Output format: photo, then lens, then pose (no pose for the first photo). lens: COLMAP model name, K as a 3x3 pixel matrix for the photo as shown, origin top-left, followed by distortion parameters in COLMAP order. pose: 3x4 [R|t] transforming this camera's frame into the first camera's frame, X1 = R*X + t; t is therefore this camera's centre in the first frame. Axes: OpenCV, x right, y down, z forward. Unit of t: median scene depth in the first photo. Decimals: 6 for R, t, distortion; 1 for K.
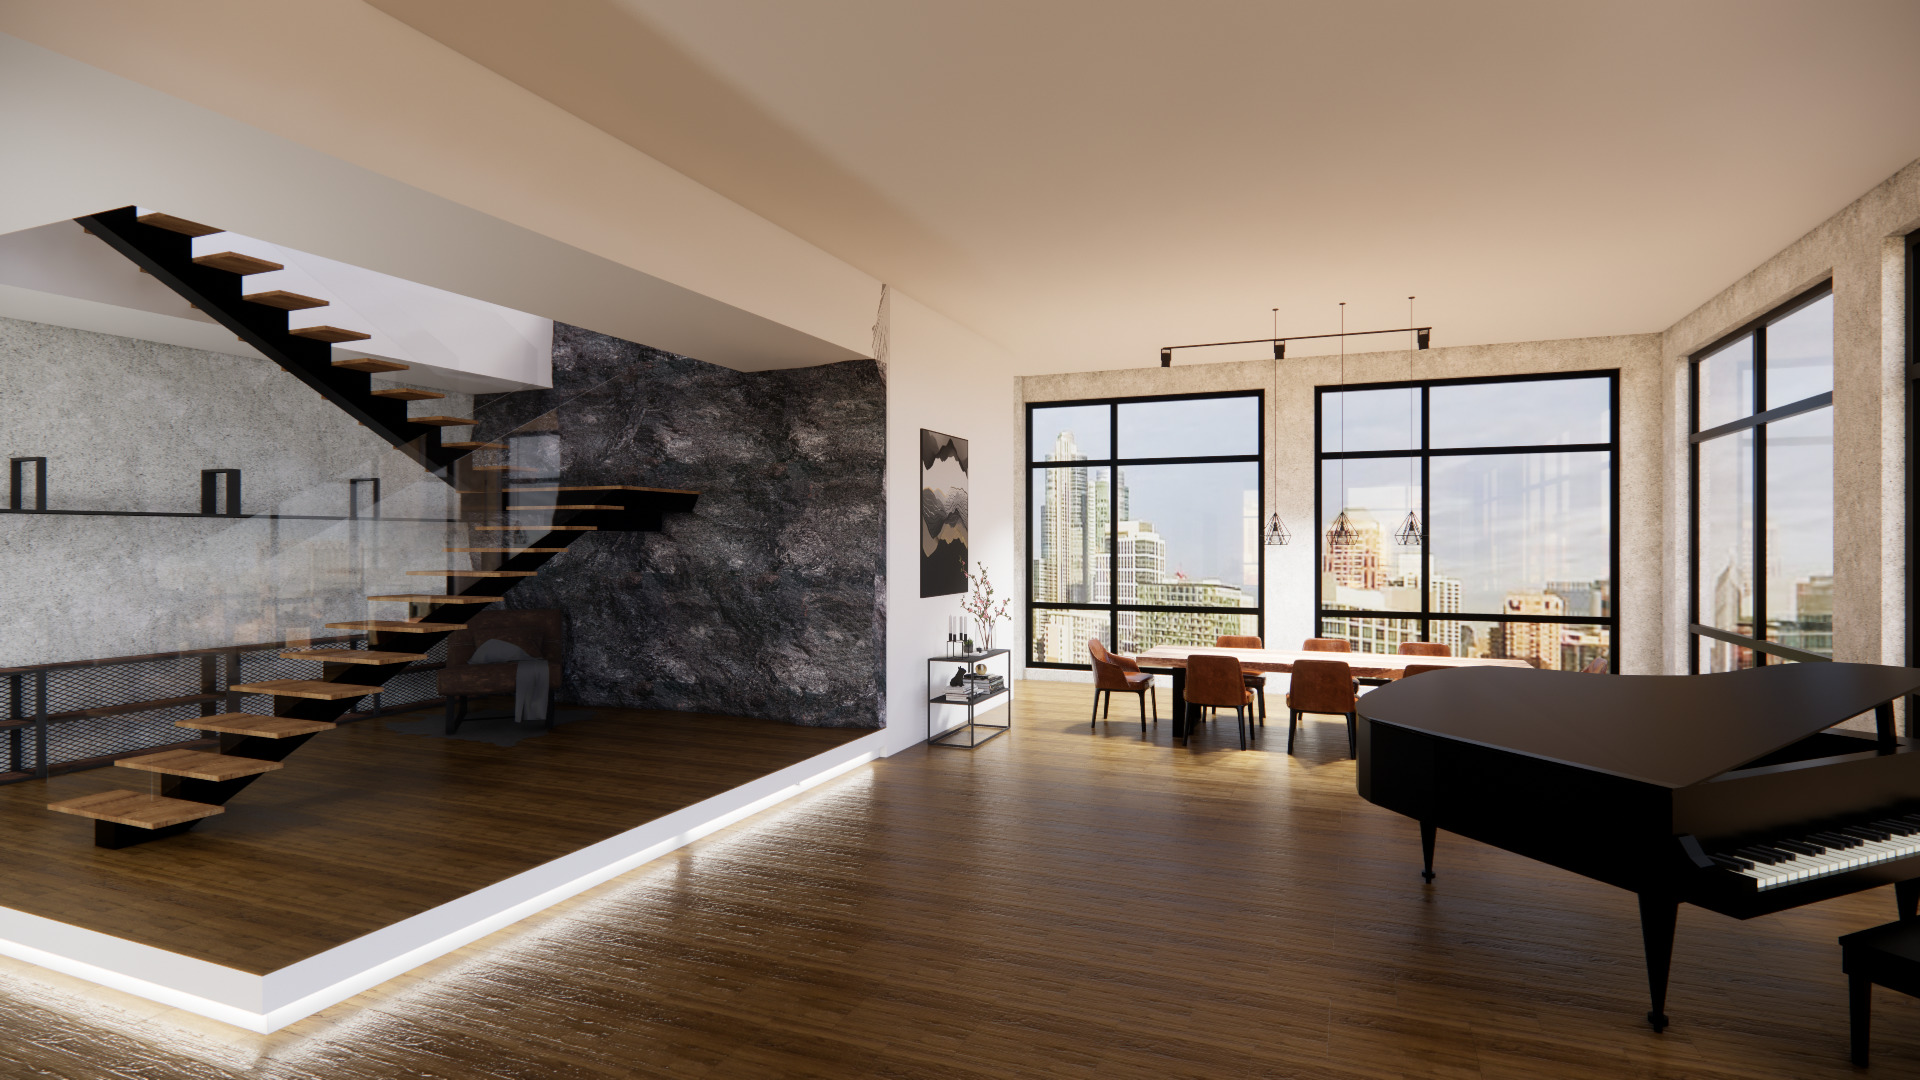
lens RADIAL K [[959.0, 0, 960.0], [0, 959.0, 540.0], [0, 0, 1]] dist [-0.000079, -0.000124]
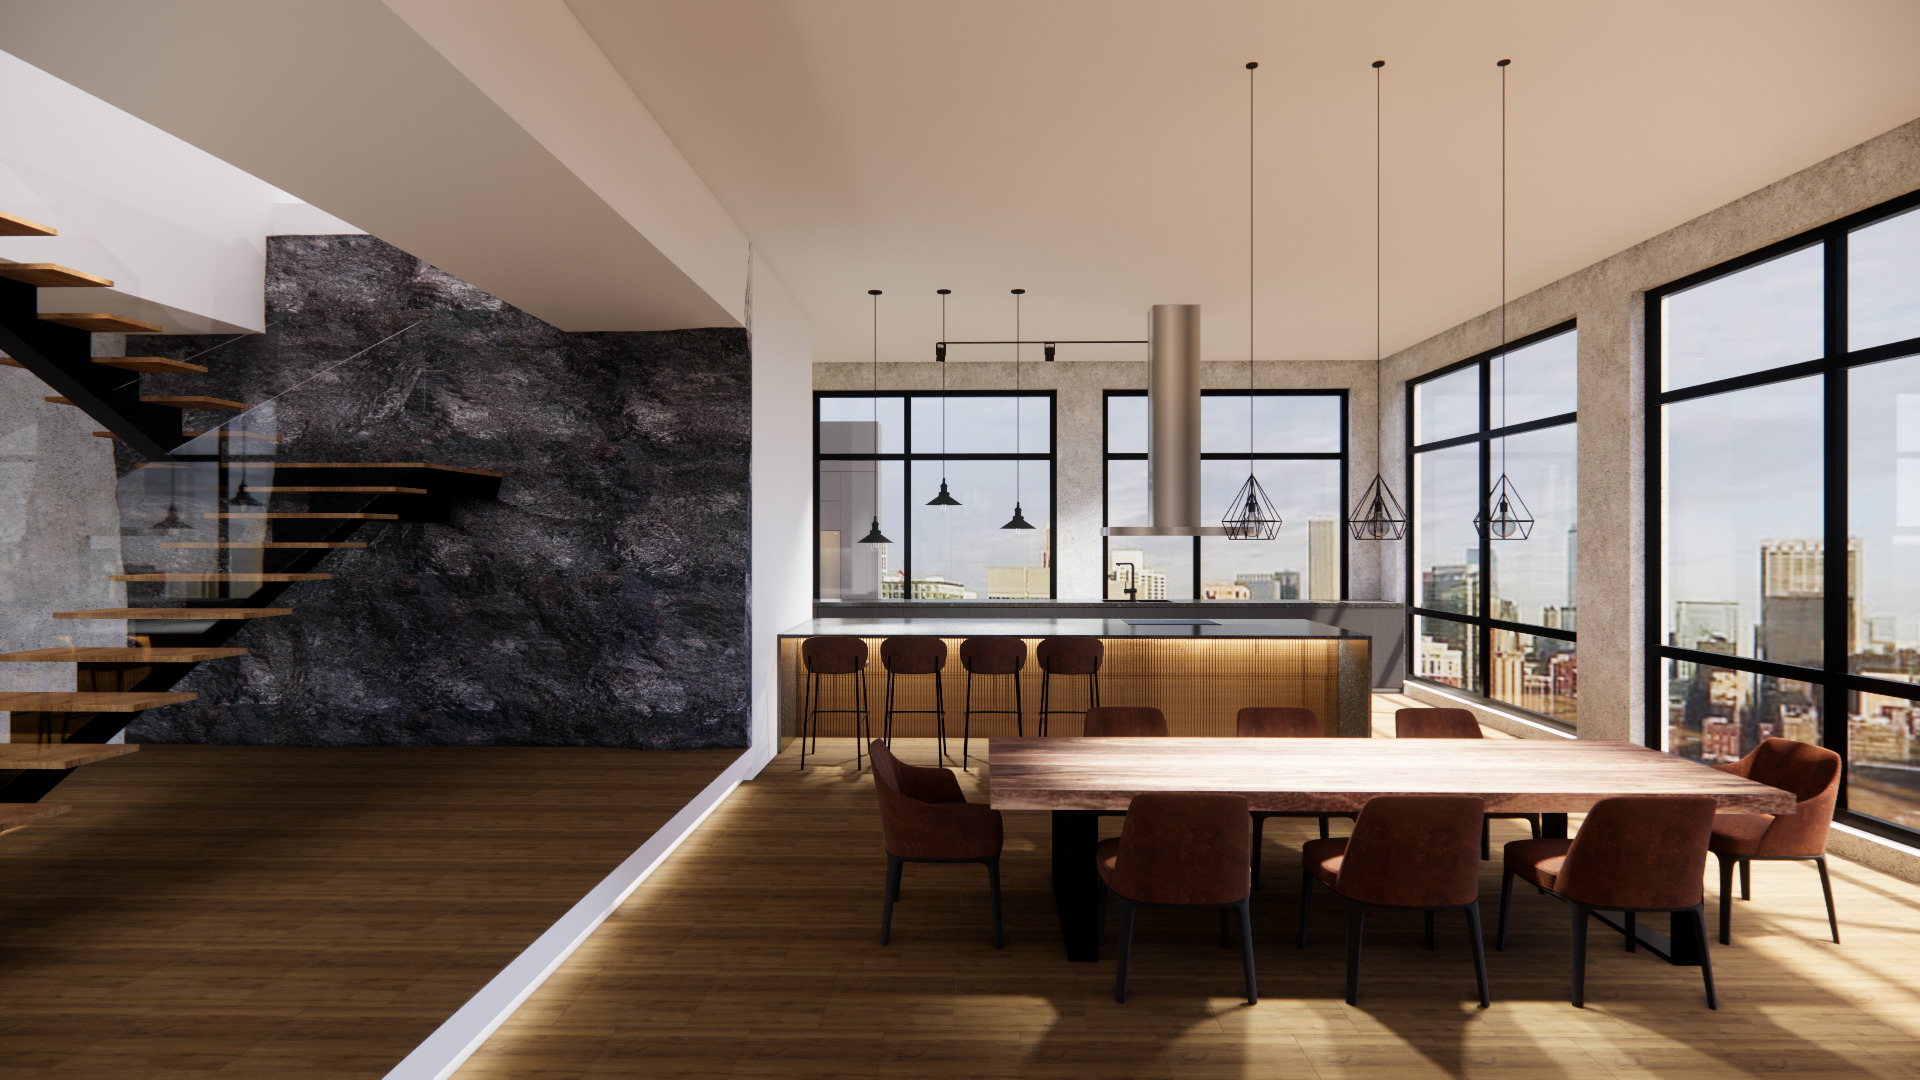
lens RADIAL K [[959.0, 0, 960.0], [0, 959.0, 540.0], [0, 0, 1]] dist [-0.000079, -0.000124]
pose [[0.932520, 0.000090, 0.361119, -0.211048], [-0.000083, 1.000000, -0.000037, 0.005792], [-0.361119, 0.000005, 0.932520, 0.104391]]
